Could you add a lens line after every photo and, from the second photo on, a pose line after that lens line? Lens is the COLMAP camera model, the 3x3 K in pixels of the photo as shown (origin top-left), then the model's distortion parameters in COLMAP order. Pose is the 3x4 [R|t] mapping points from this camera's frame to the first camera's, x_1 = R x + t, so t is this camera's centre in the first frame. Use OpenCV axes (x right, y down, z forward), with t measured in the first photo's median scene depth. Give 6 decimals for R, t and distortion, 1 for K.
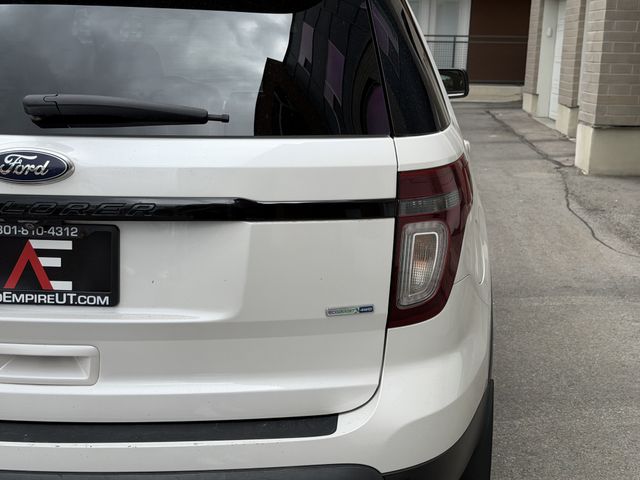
lens RADIAL K [[902.2, 0, 320.0], [0, 902.2, 240.0], [0, 0, 1]] dist [0.137172, -0.092696]
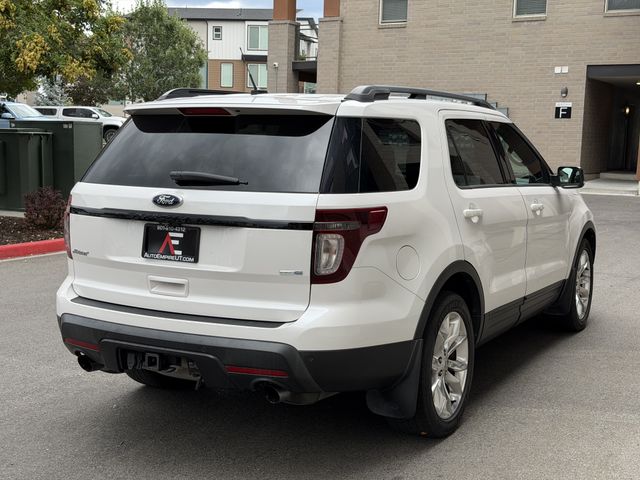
lens RADIAL K [[902.2, 0, 320.0], [0, 902.2, 240.0], [0, 0, 1]] dist [0.137172, -0.092696]
pose [[0.899631, 0.048348, -0.433967, 1.028610], [-0.094996, 0.991717, -0.086444, 0.180874], [0.426193, 0.118993, 0.896772, -0.907255]]
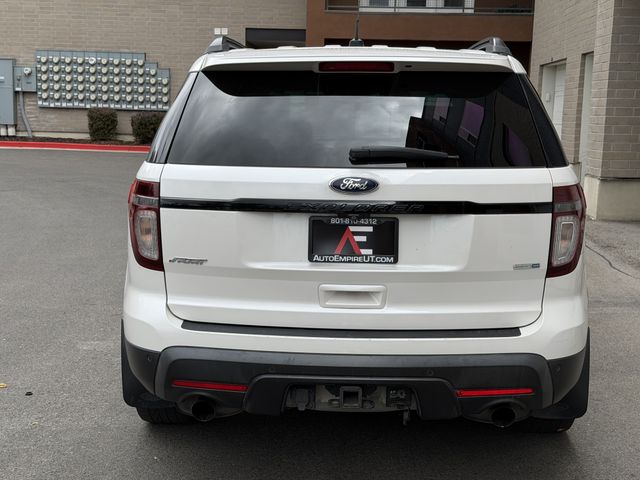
lens RADIAL K [[902.2, 0, 320.0], [0, 902.2, 240.0], [0, 0, 1]] dist [0.137172, -0.092696]
pose [[0.999804, -0.007087, 0.018494, -0.401904], [0.008293, 0.997788, -0.065959, 0.141097], [-0.017986, 0.066099, 0.997651, -0.756337]]
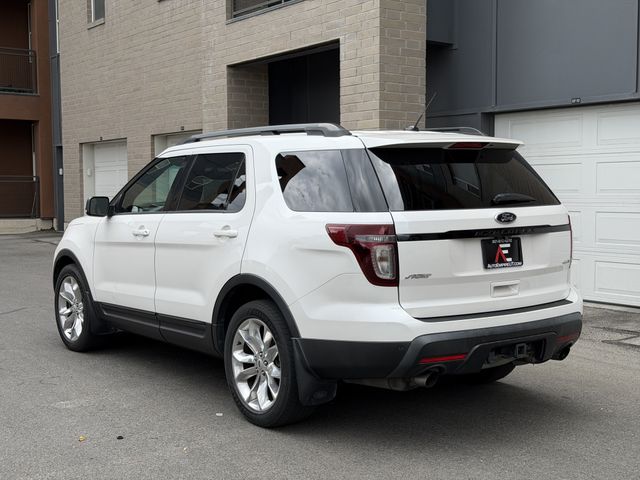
lens RADIAL K [[902.2, 0, 320.0], [0, 902.2, 240.0], [0, 0, 1]] dist [0.137172, -0.092696]
pose [[0.758964, -0.066562, 0.647721, -2.533946], [0.161205, 0.983001, -0.087876, 0.141866], [-0.630861, 0.171111, 0.756793, -0.775724]]
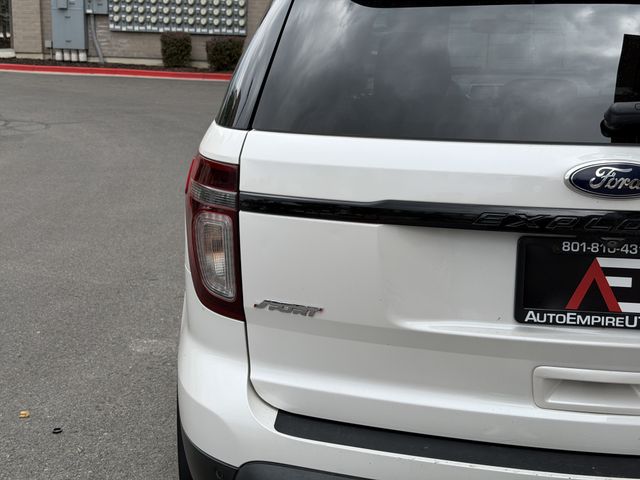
lens RADIAL K [[954.9, 0, 312.2], [0, 954.9, 240.1], [0, 0, 1]] dist [0.168670, -0.032920]
pose [[0.997089, 0.012875, -0.075155, -0.525873], [-0.012732, 0.999916, 0.002371, -0.016530], [0.075179, -0.001407, 0.997169, -0.006165]]
